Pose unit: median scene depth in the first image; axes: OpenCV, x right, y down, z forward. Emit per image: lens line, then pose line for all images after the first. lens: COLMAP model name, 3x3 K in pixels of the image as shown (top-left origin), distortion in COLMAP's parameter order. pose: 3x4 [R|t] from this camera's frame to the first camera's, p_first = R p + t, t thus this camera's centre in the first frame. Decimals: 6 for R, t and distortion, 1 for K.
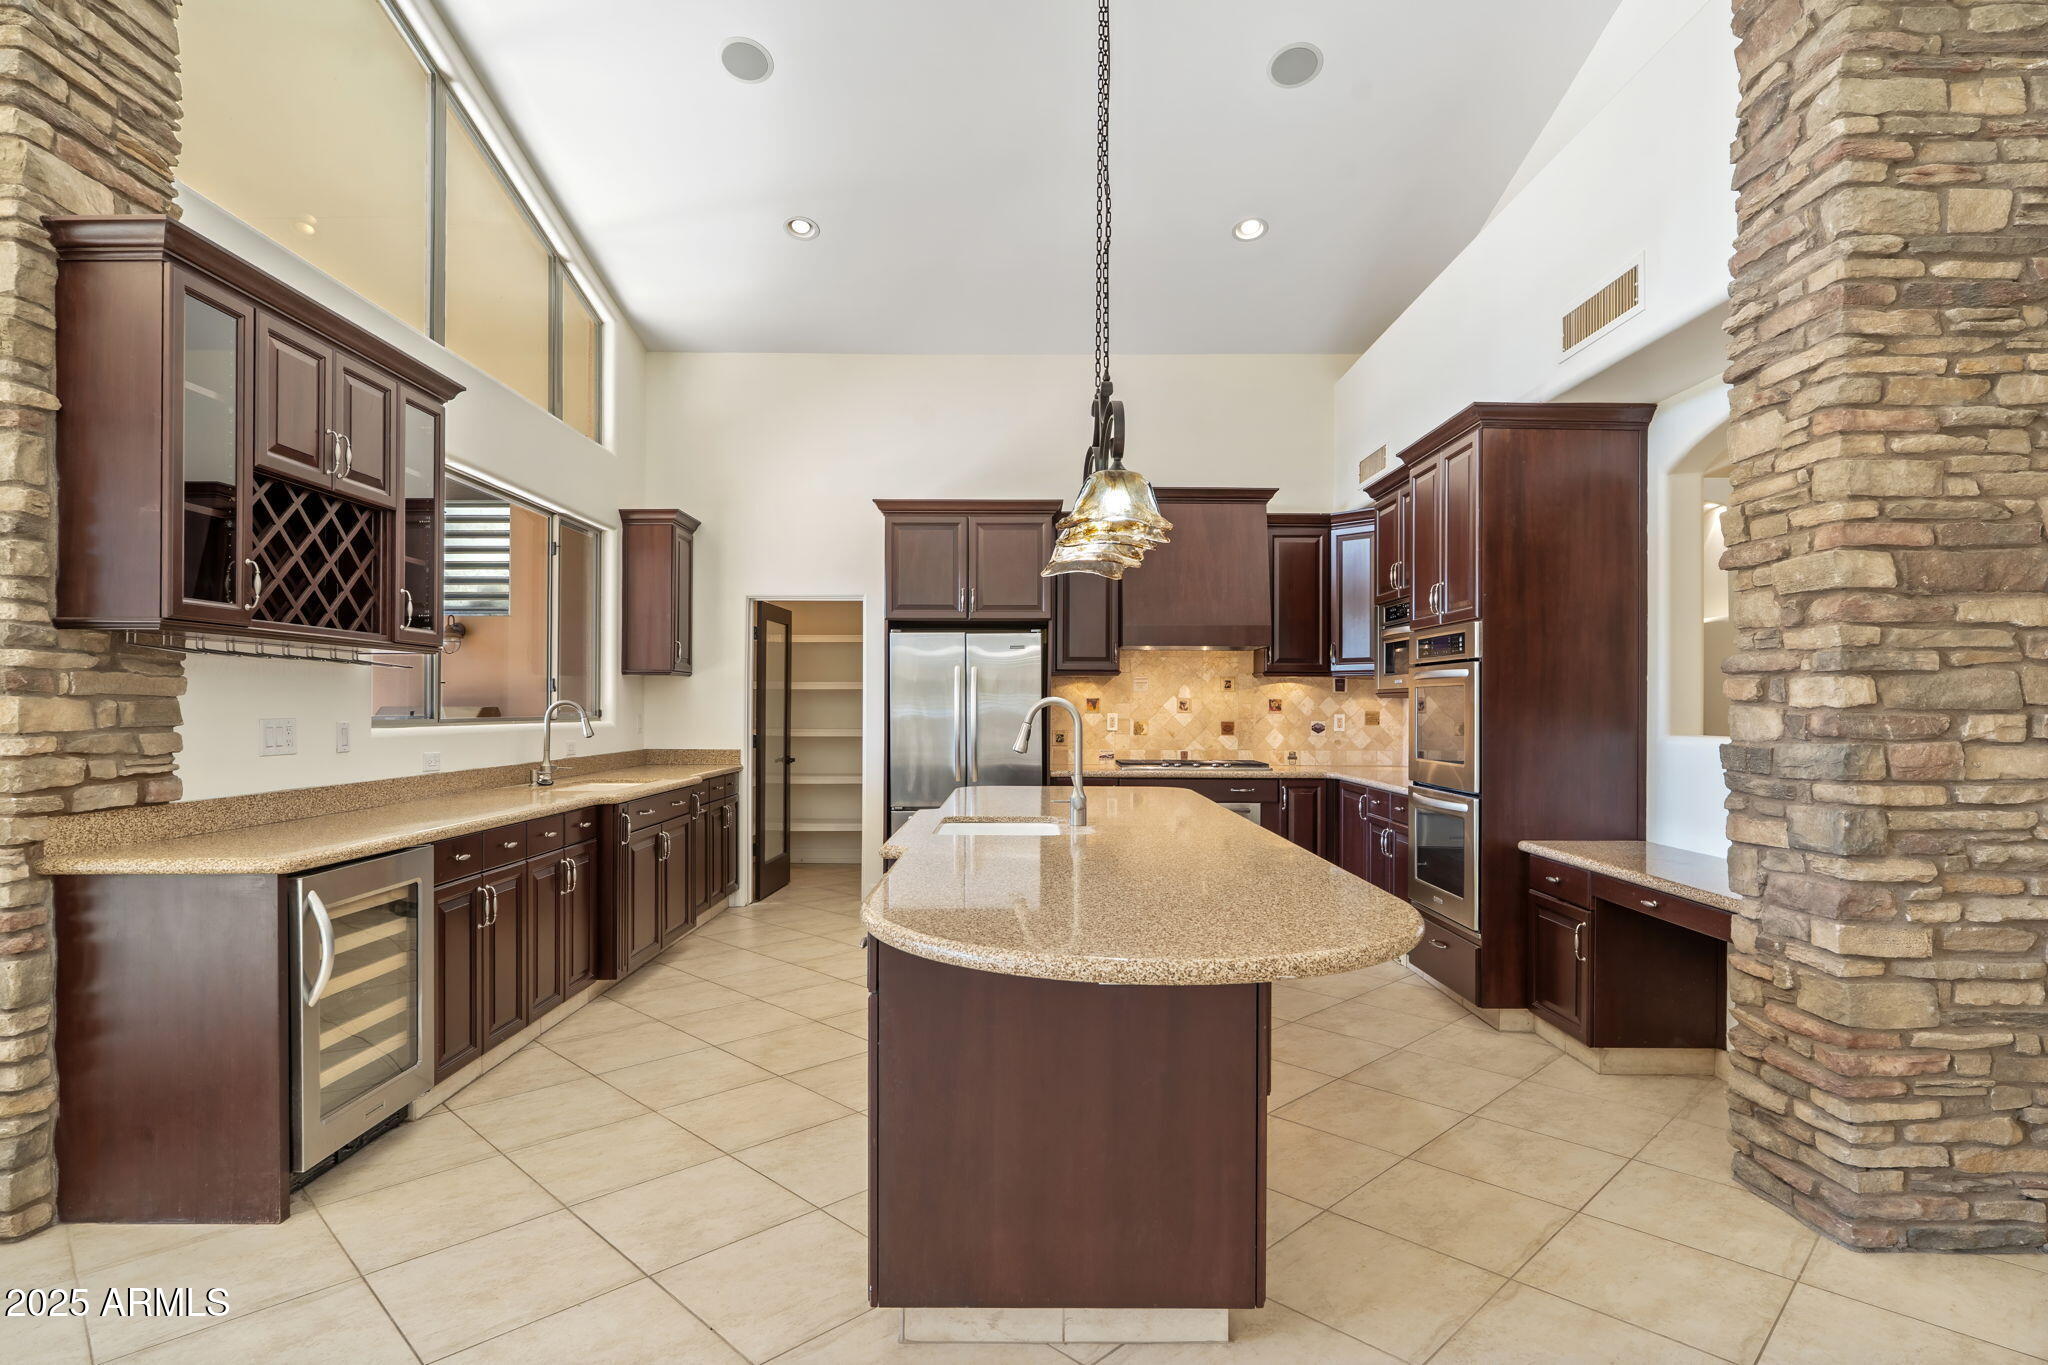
lens RADIAL K [[1061.8, 0, 1028.9], [0, 1061.8, 704.2], [0, 0, 1]] dist [-0.004616, -0.000509]
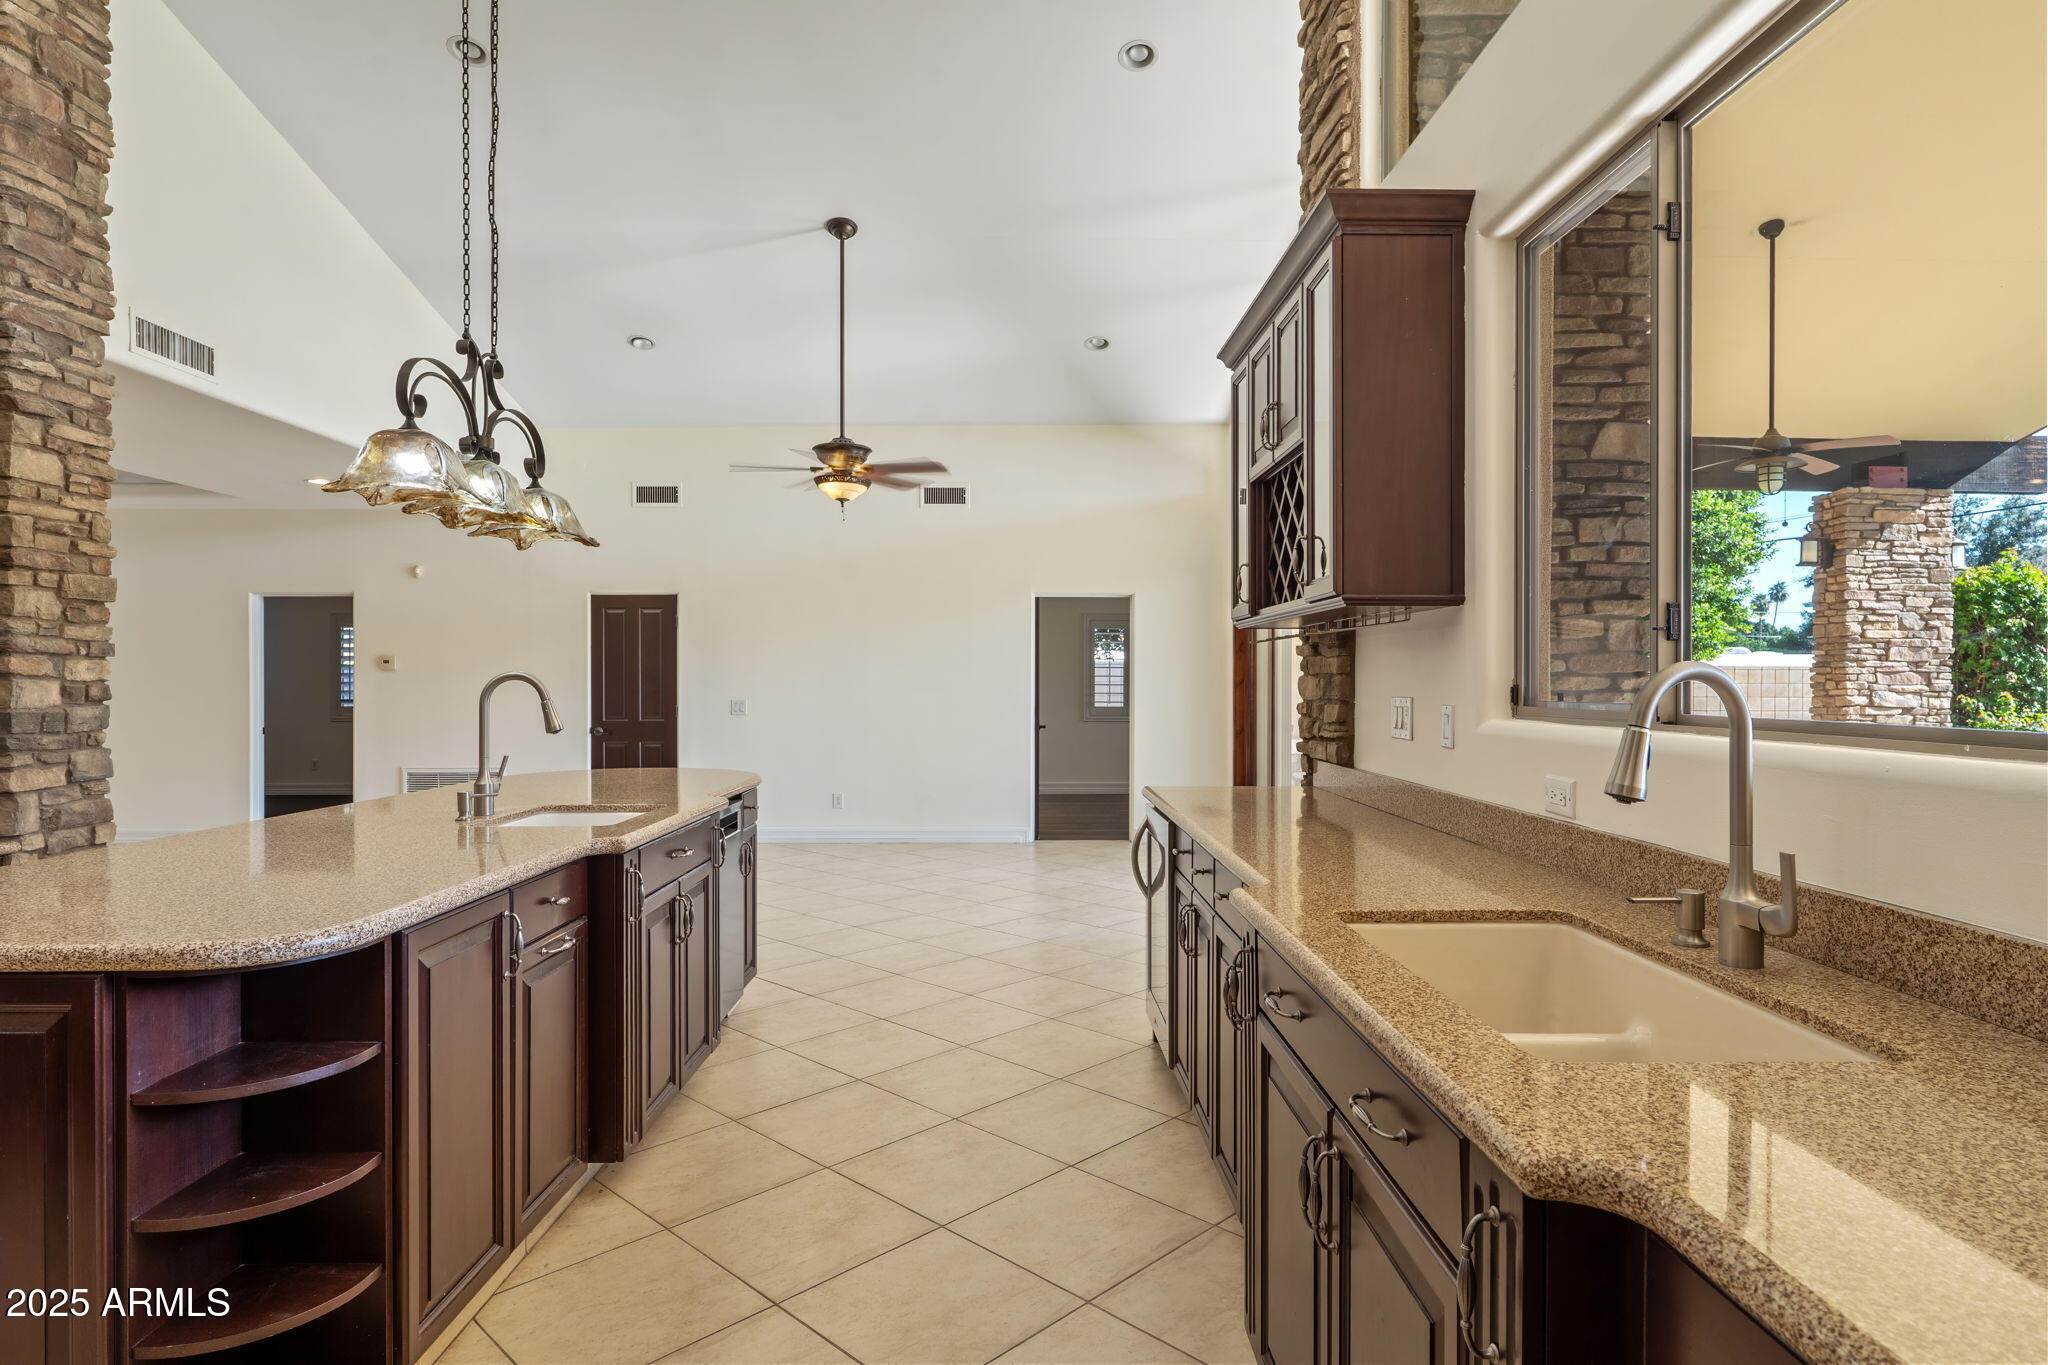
lens RADIAL K [[1109.0, 0, 1024.0], [0, 1109.0, 682.5], [0, 0, 1]] dist [-0.001782, -0.000047]
pose [[-0.999856, -0.004432, -0.016360, -0.453664], [-0.004549, 0.999964, 0.007107, -0.010002], [0.016328, 0.007181, -0.999841, 2.262870]]
